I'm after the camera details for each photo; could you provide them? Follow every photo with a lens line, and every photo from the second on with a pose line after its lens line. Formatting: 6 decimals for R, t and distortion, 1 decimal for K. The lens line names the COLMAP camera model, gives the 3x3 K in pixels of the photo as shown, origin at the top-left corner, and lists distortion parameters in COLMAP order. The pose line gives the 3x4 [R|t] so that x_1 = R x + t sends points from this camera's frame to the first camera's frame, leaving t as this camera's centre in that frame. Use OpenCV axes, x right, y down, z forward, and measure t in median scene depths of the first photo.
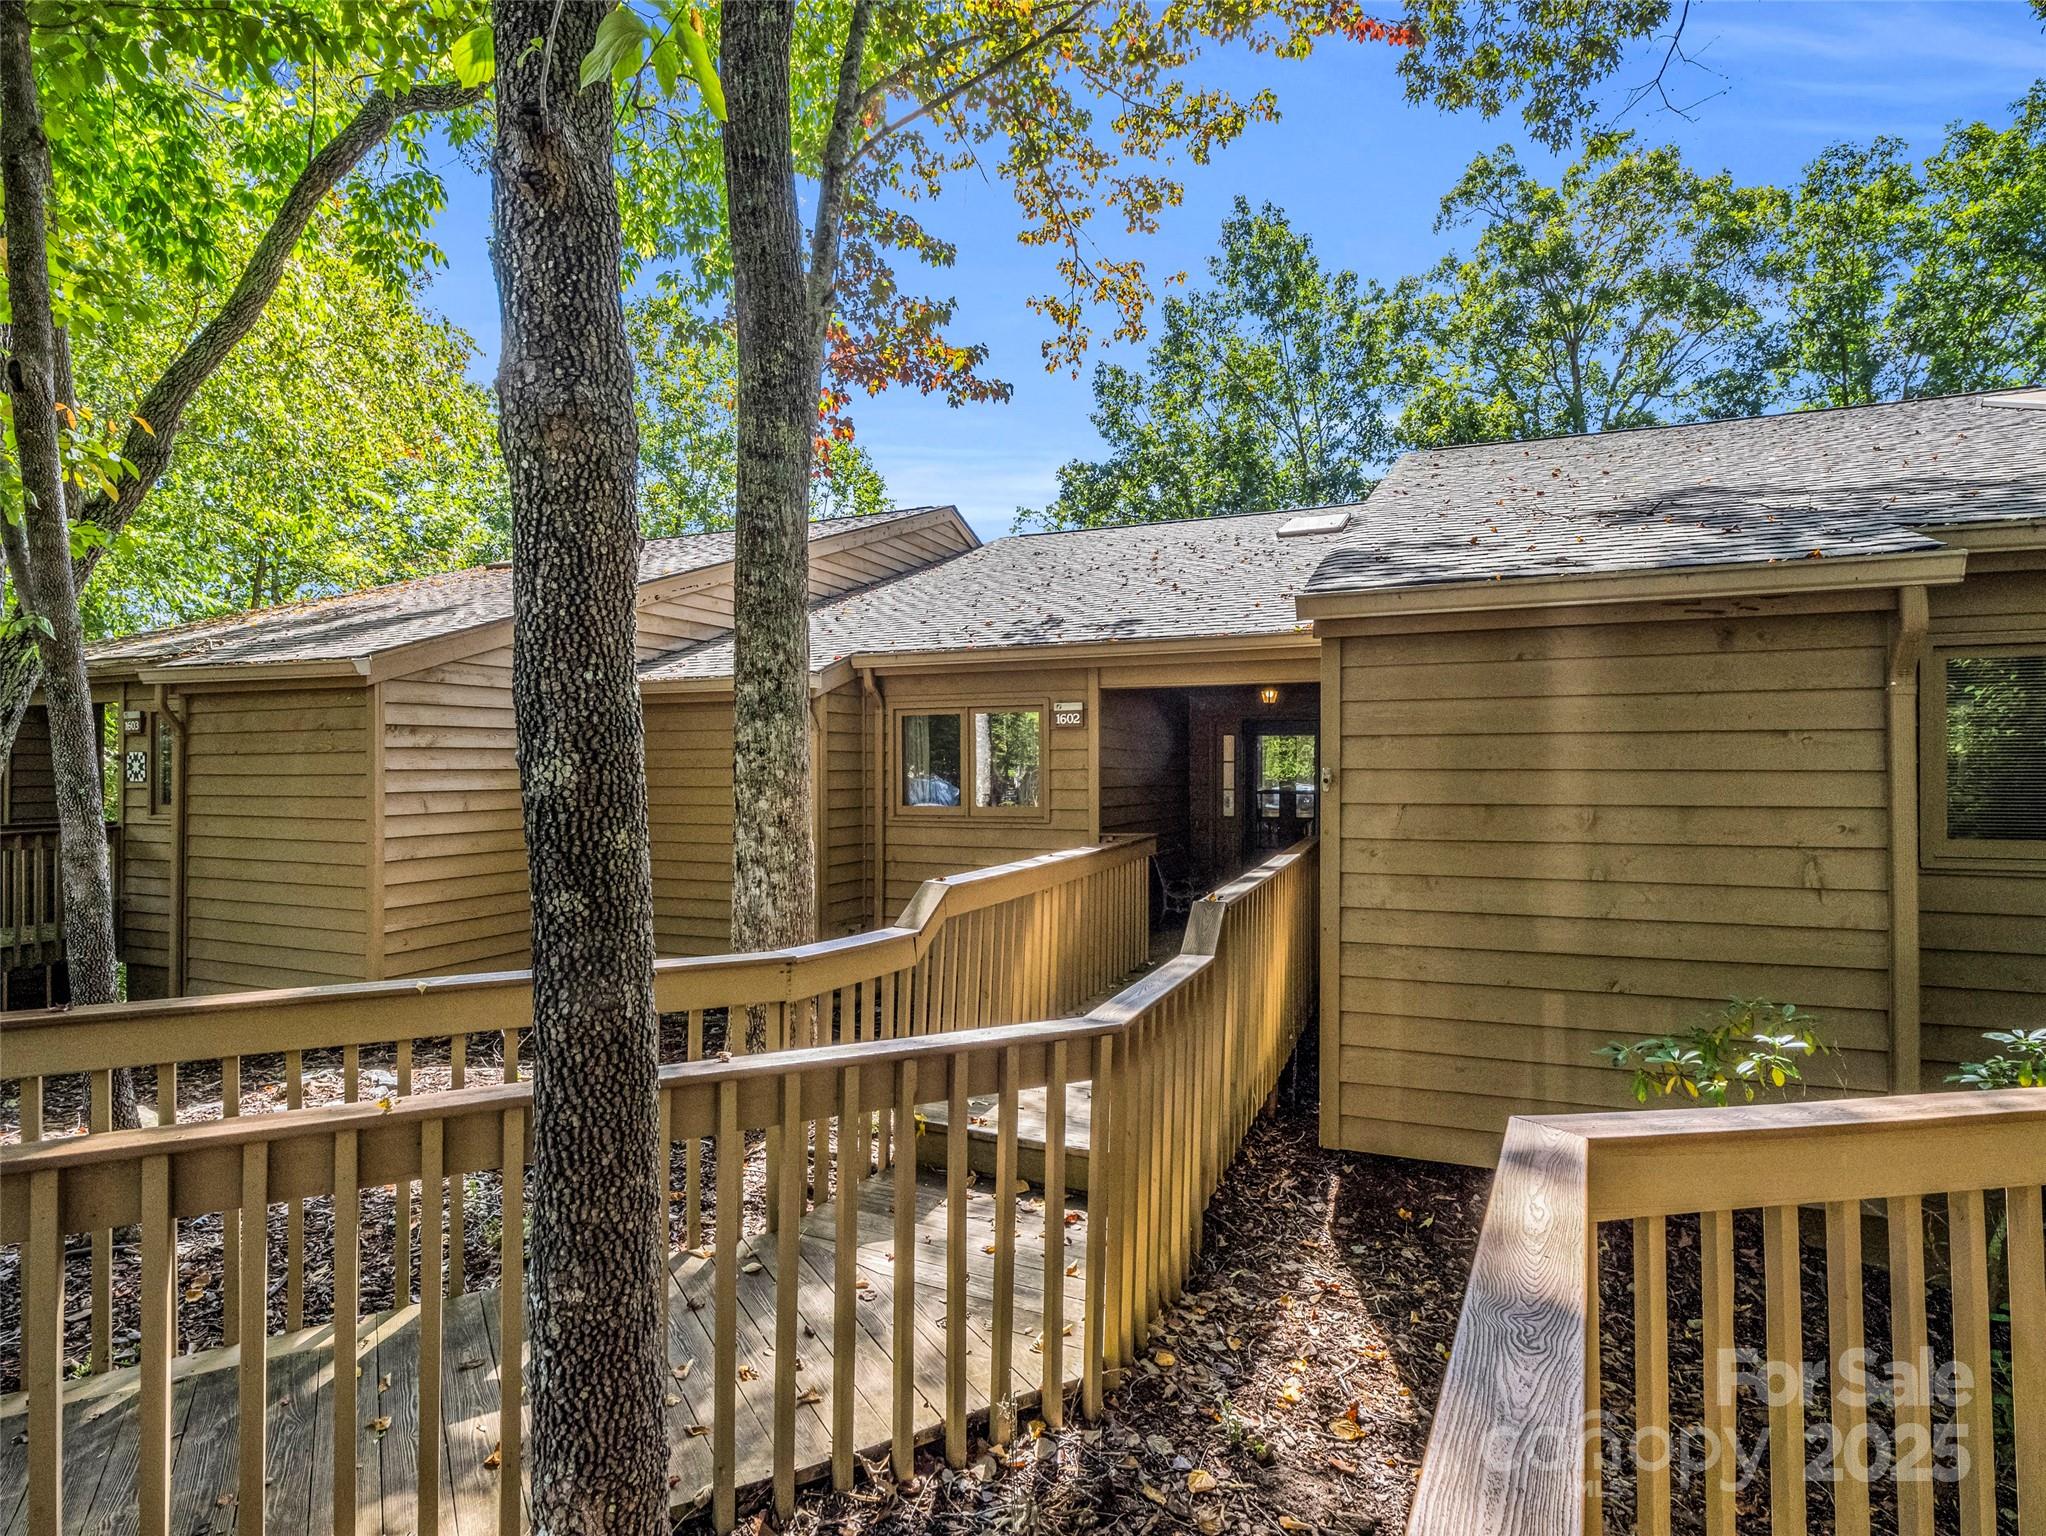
lens RADIAL K [[1084.1, 0, 1023.0], [0, 1084.1, 768.0], [0, 0, 1]] dist [-0.008336, -0.000889]
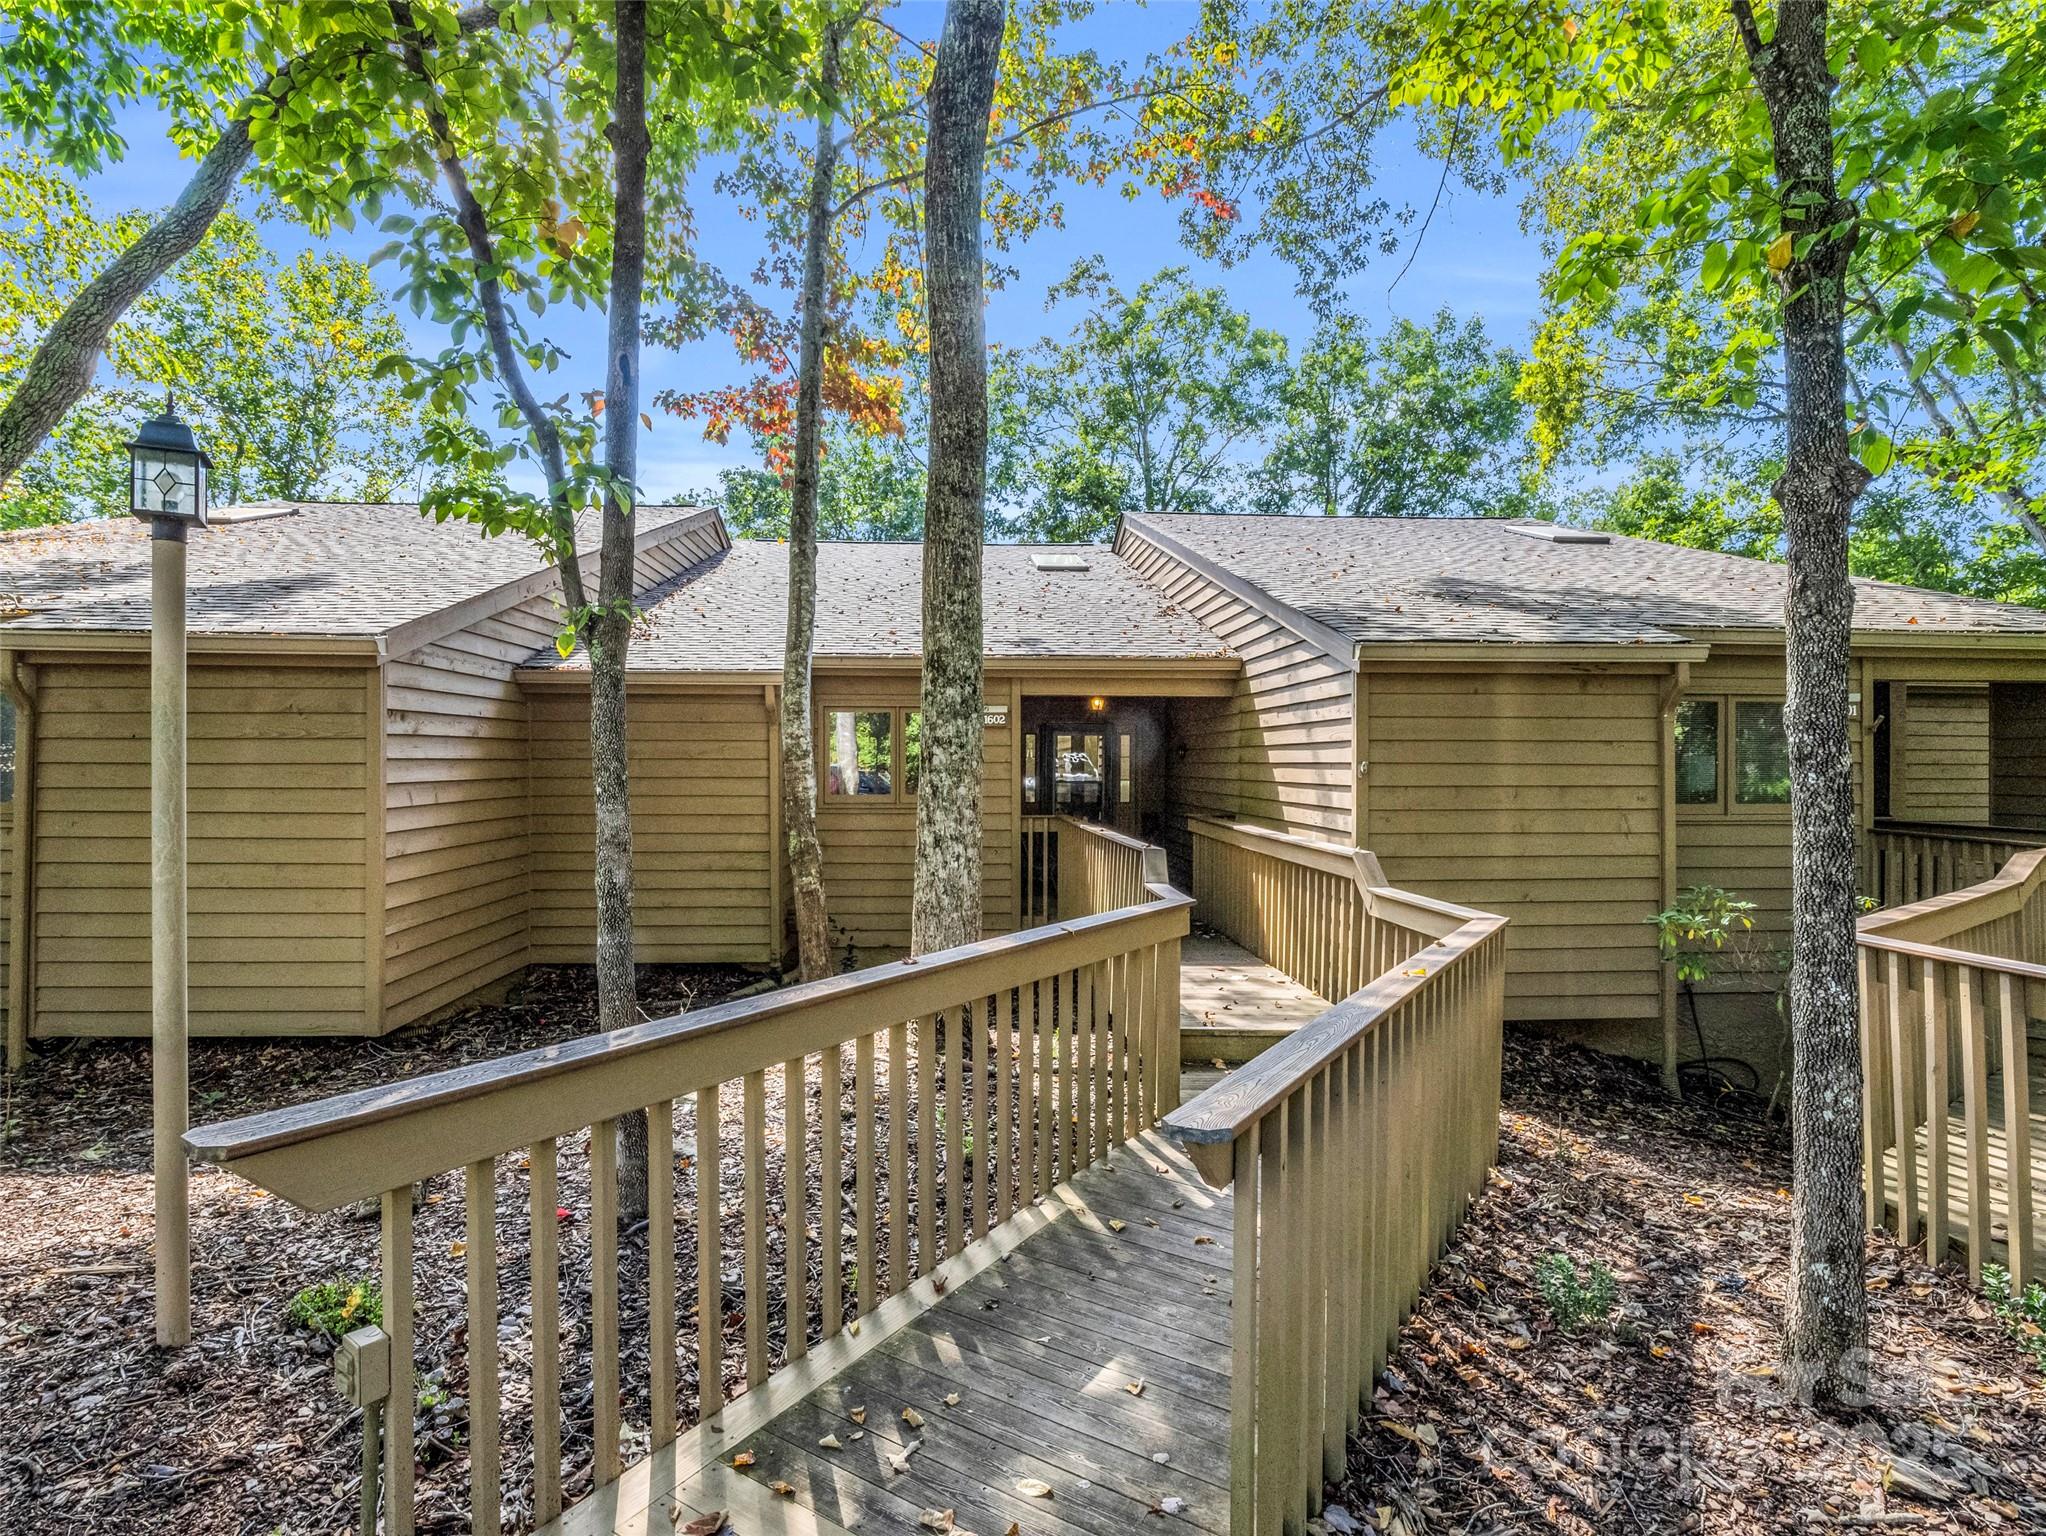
lens RADIAL K [[1025.0, 0, 1023.0], [0, 1025.0, 768.0], [0, 0, 1]] dist [-0.003003, -0.000688]
pose [[0.893769, 0.002739, 0.448519, -0.505764], [-0.005309, 0.999976, 0.004472, 0.002976], [-0.448496, -0.006378, 0.893762, -0.019226]]
